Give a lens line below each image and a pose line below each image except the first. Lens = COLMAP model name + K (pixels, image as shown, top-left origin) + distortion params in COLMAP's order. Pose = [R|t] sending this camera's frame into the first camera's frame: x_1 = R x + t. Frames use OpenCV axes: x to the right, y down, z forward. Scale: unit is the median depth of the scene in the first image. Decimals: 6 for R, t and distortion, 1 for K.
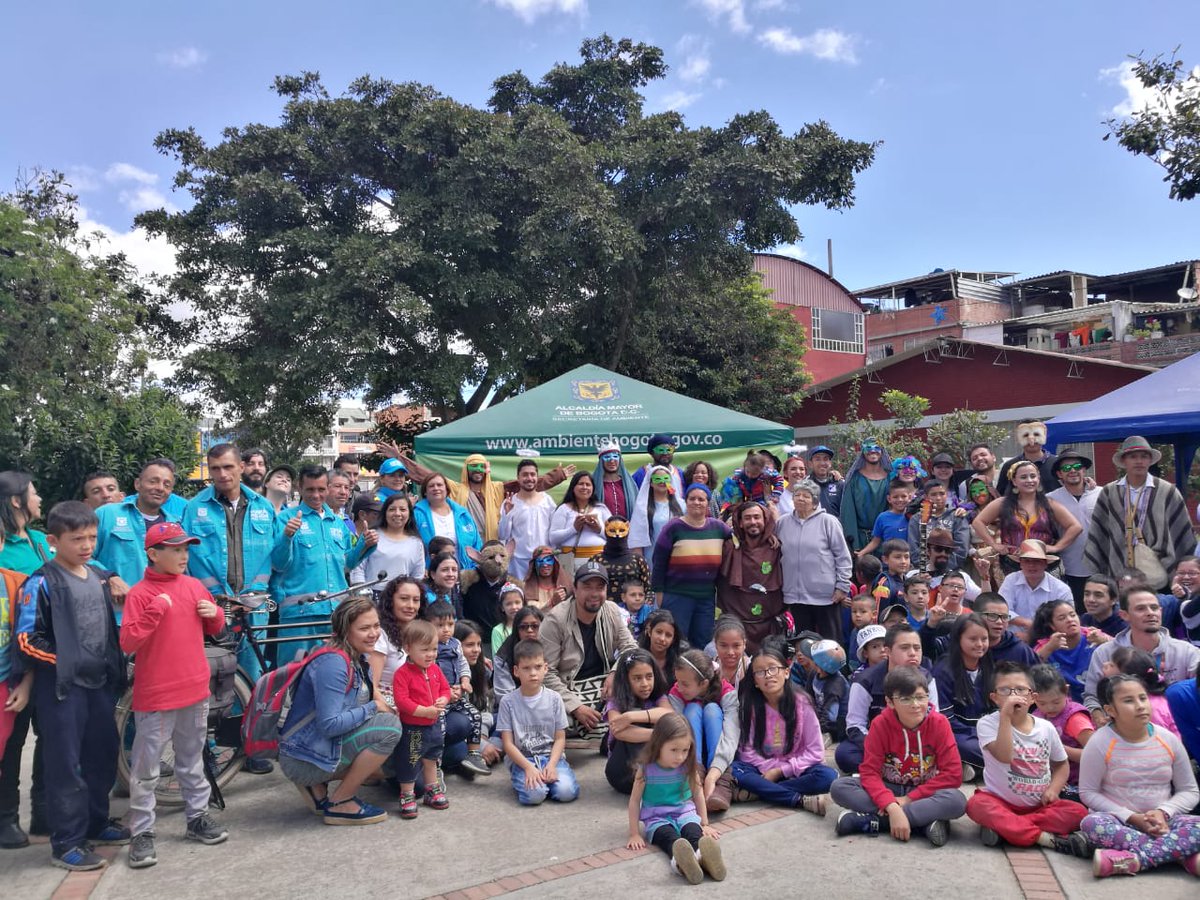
lens RADIAL K [[902.5, 0, 600.0], [0, 902.5, 450.0], [0, 0, 1]] dist [-0.003456, -0.000565]
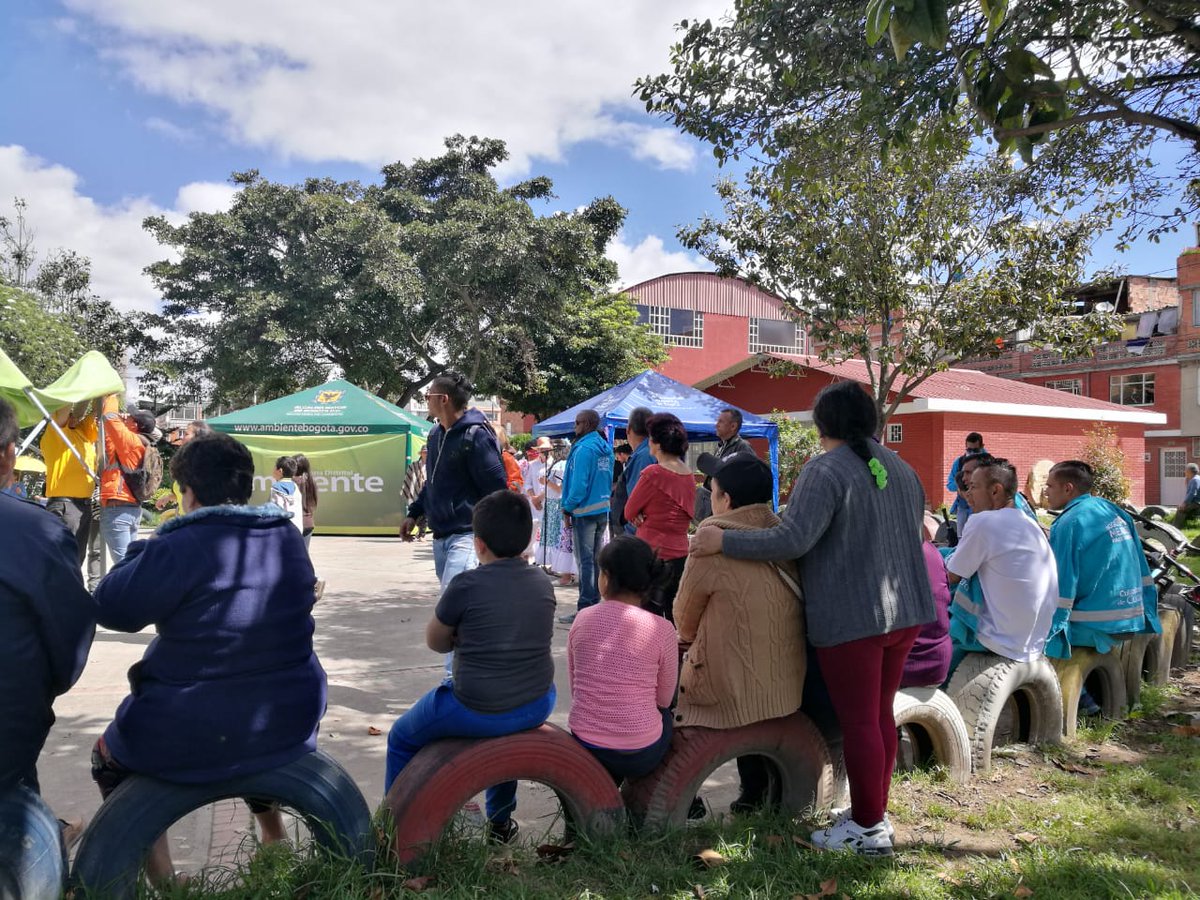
lens RADIAL K [[902.5, 0, 600.0], [0, 902.5, 450.0], [0, 0, 1]] dist [-0.003456, -0.000565]
pose [[0.984385, 0.037503, -0.171987, 0.532626], [-0.033870, 0.999138, 0.024009, -0.017615], [0.172739, -0.017809, 0.984807, -0.375226]]
